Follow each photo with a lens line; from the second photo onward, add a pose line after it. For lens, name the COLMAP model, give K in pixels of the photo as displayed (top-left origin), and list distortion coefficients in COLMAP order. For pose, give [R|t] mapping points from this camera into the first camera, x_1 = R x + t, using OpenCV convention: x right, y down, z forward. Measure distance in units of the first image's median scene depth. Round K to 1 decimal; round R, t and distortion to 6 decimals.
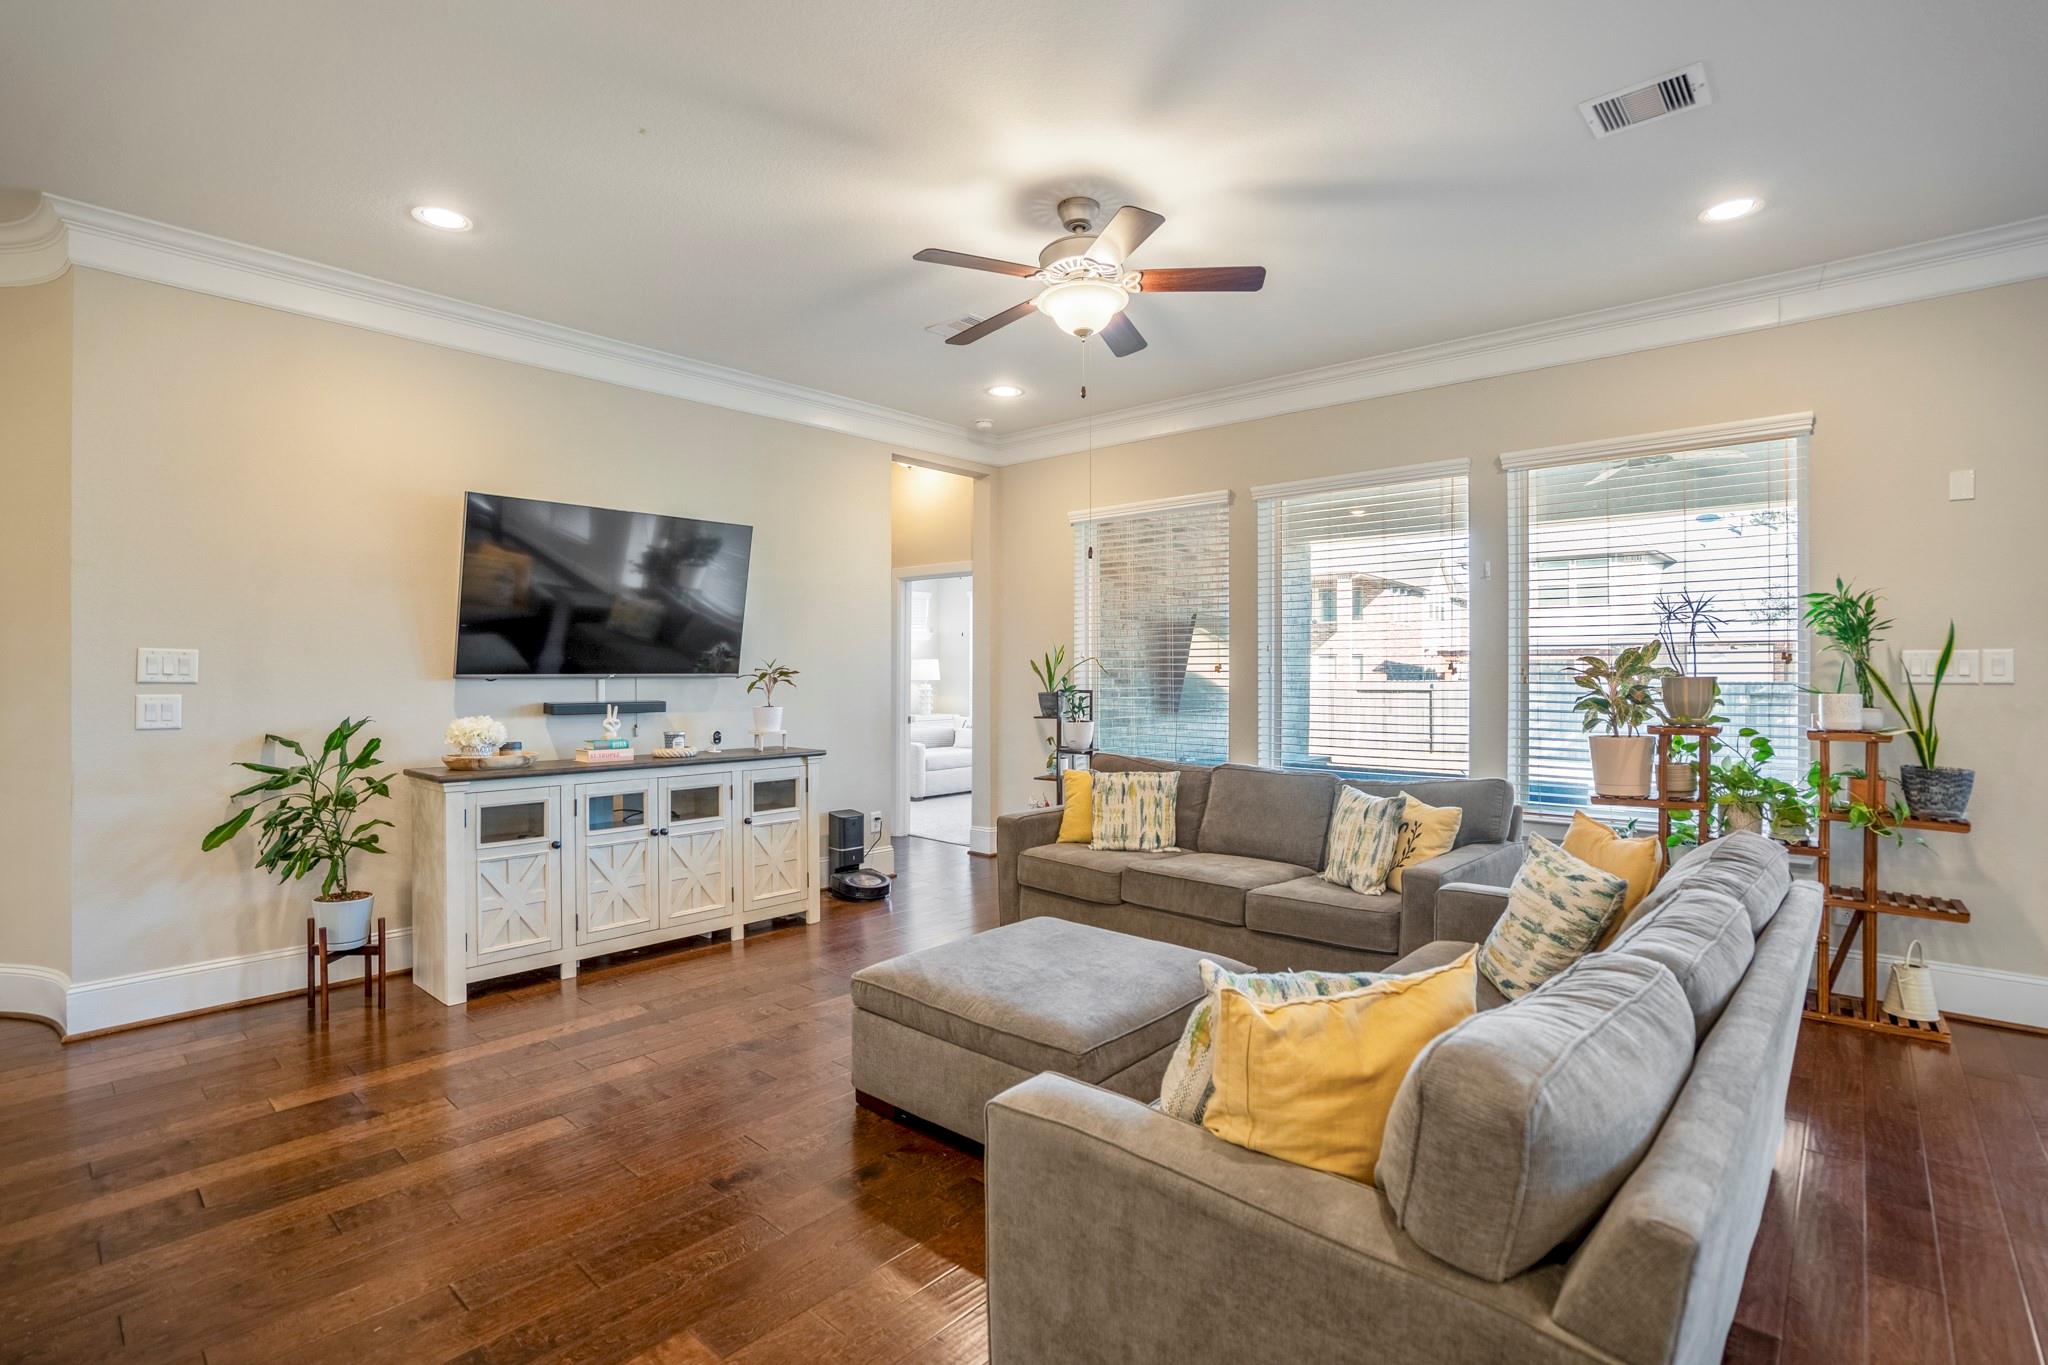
lens RADIAL K [[964.7, 0, 1007.7], [0, 964.7, 671.7], [0, 0, 1]] dist [-0.051329, 0.016677]
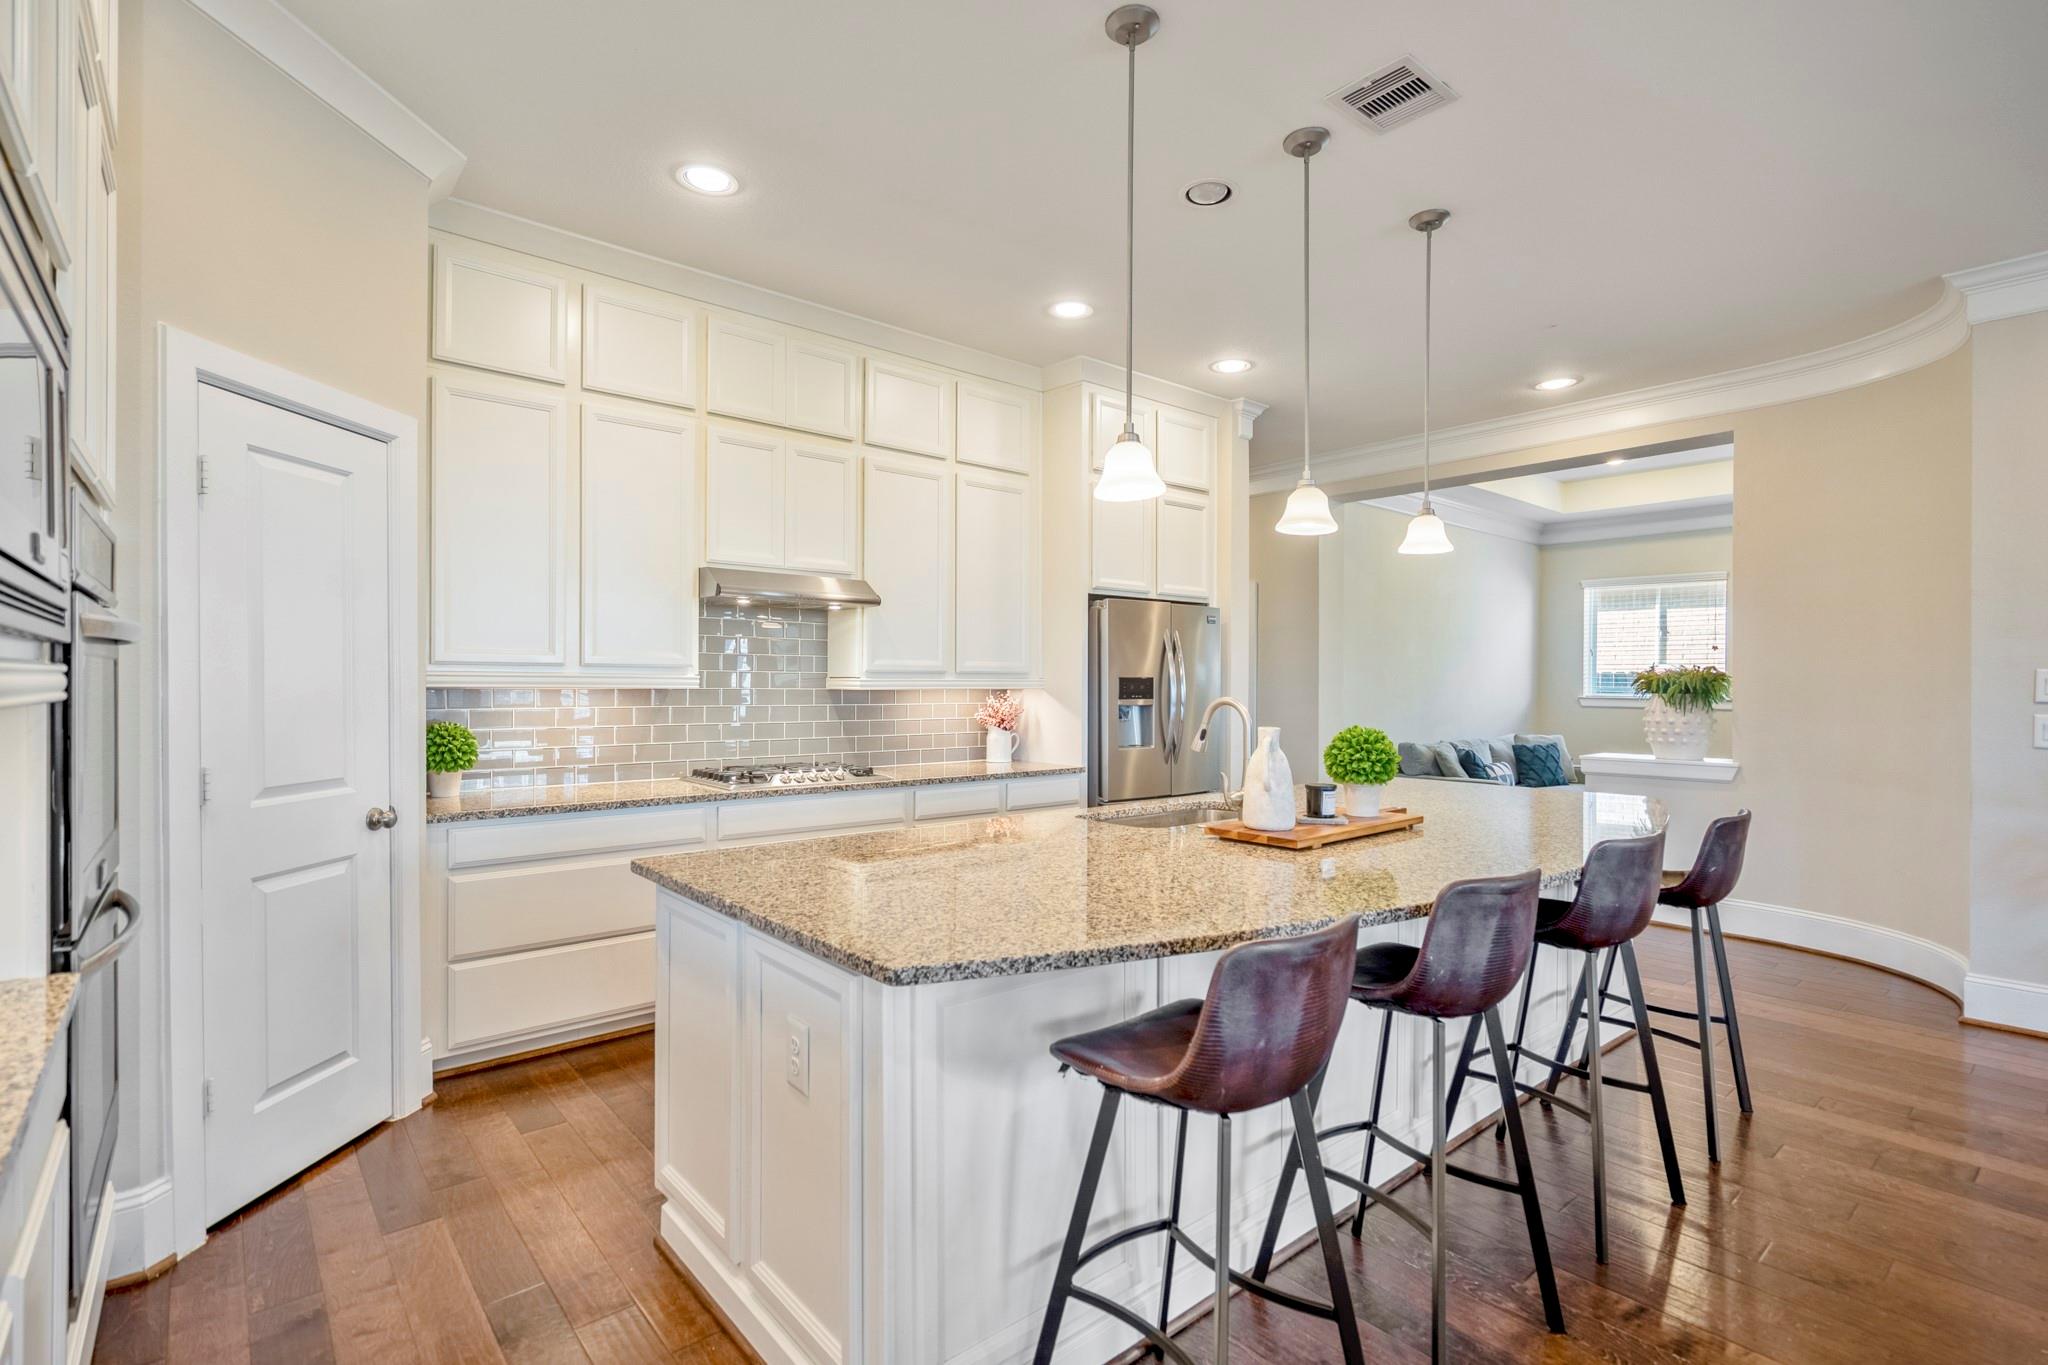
lens RADIAL K [[964.7, 0, 1019.6], [0, 964.7, 679.7], [0, 0, 1]] dist [-0.051329, 0.016677]
pose [[-0.139340, -0.008098, -0.990211, 0.228295], [-0.004709, 0.999961, -0.007515, -0.000302], [0.990233, 0.003615, -0.139373, 0.024555]]
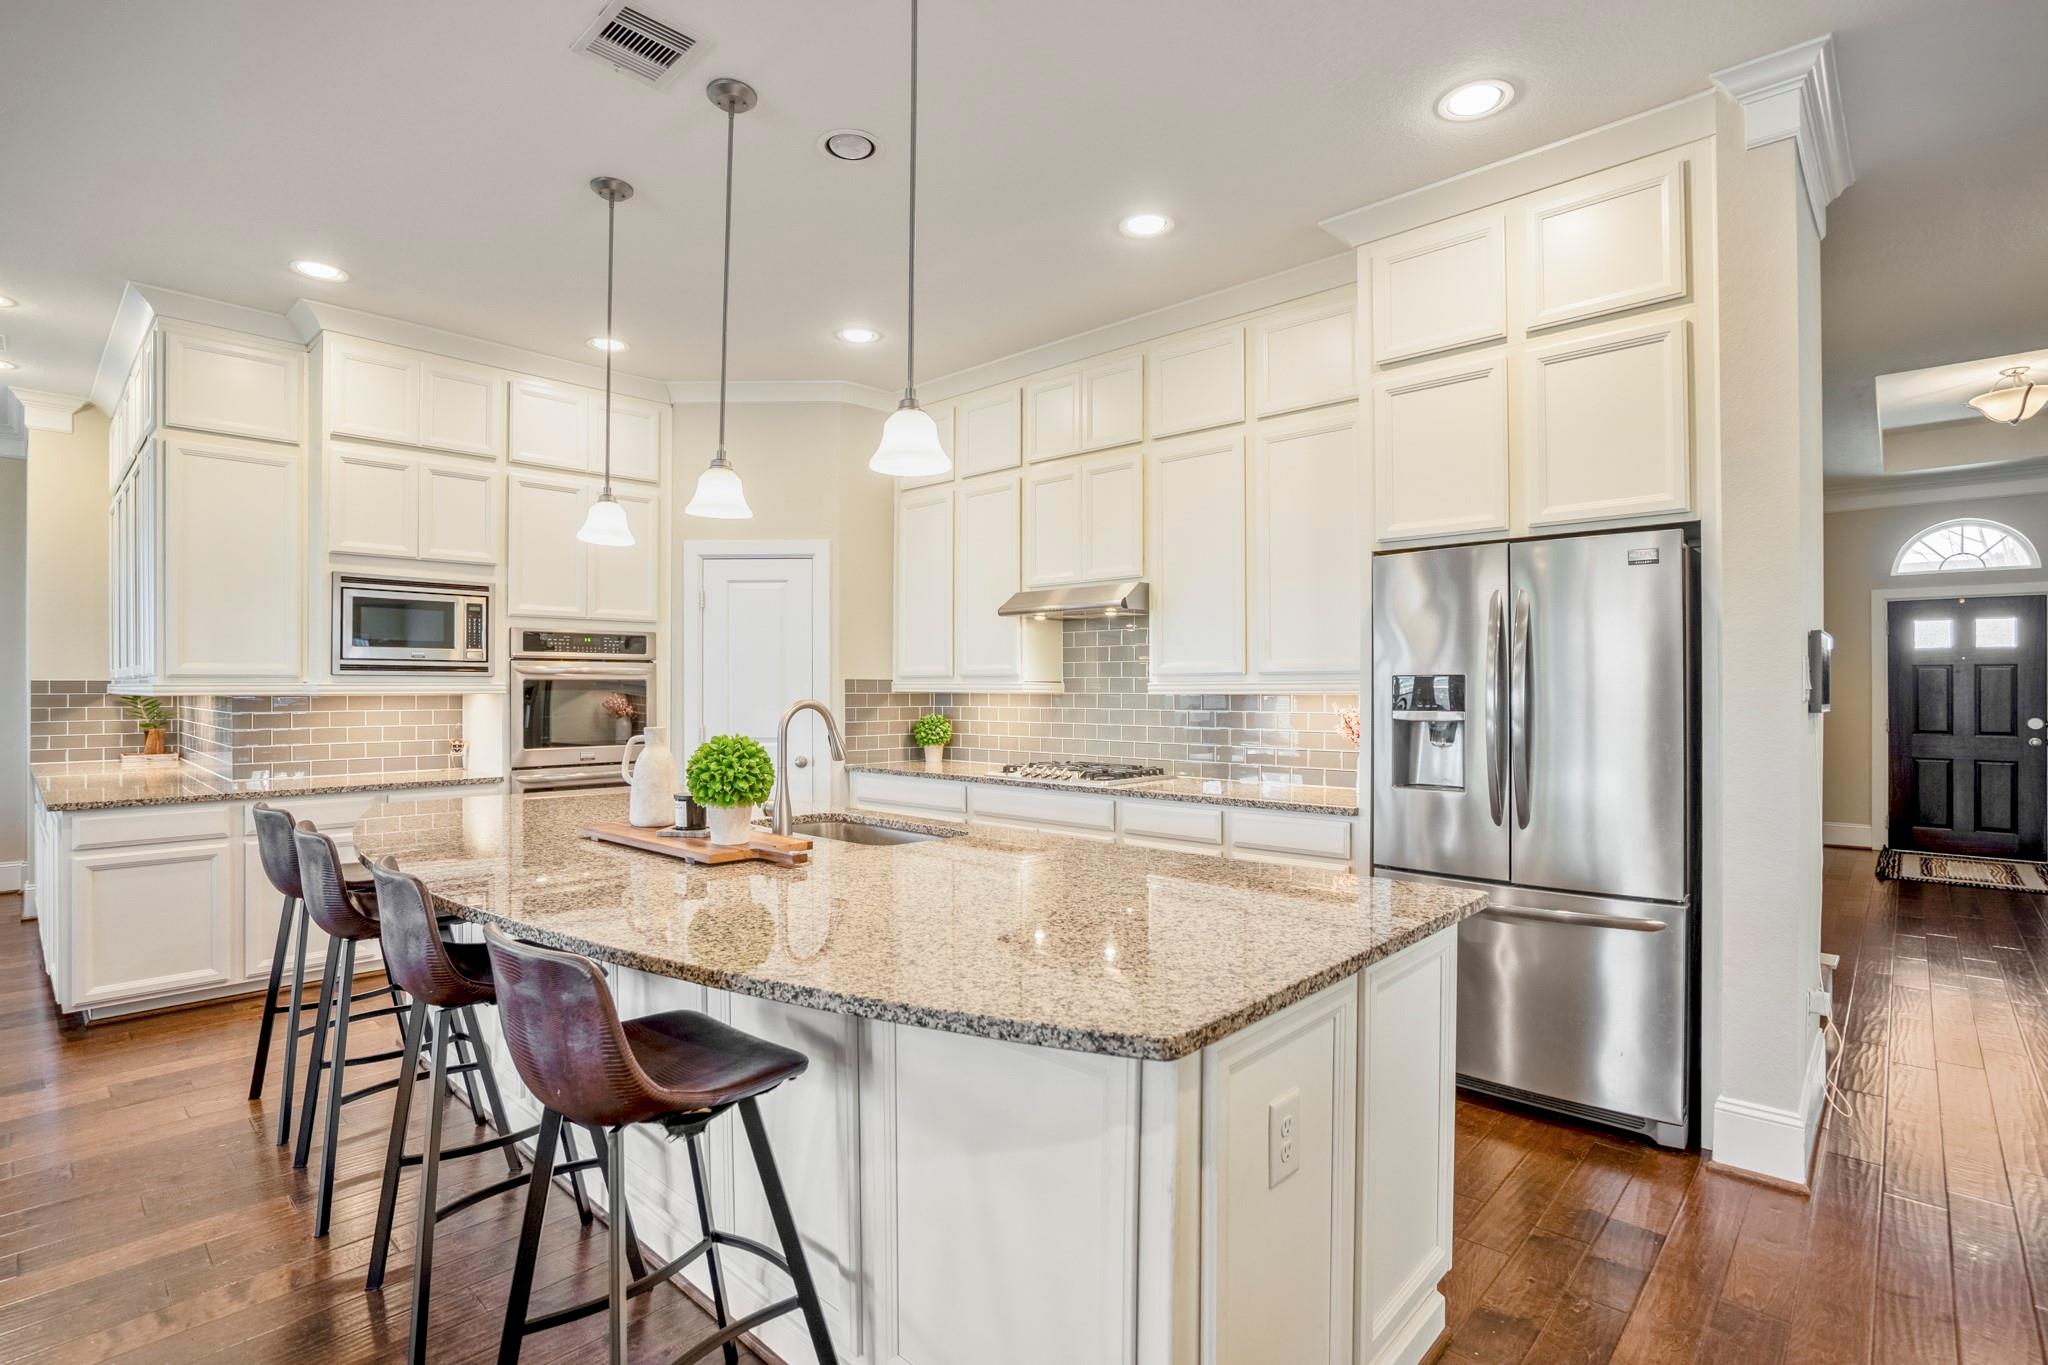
lens RADIAL K [[964.7, 0, 1035.9], [0, 964.7, 685.0], [0, 0, 1]] dist [-0.051329, 0.016677]
pose [[-0.999850, -0.003378, 0.016965, -0.723816], [-0.003446, 0.999986, -0.003961, -0.002780], [-0.016951, -0.004019, -0.999848, 0.777588]]
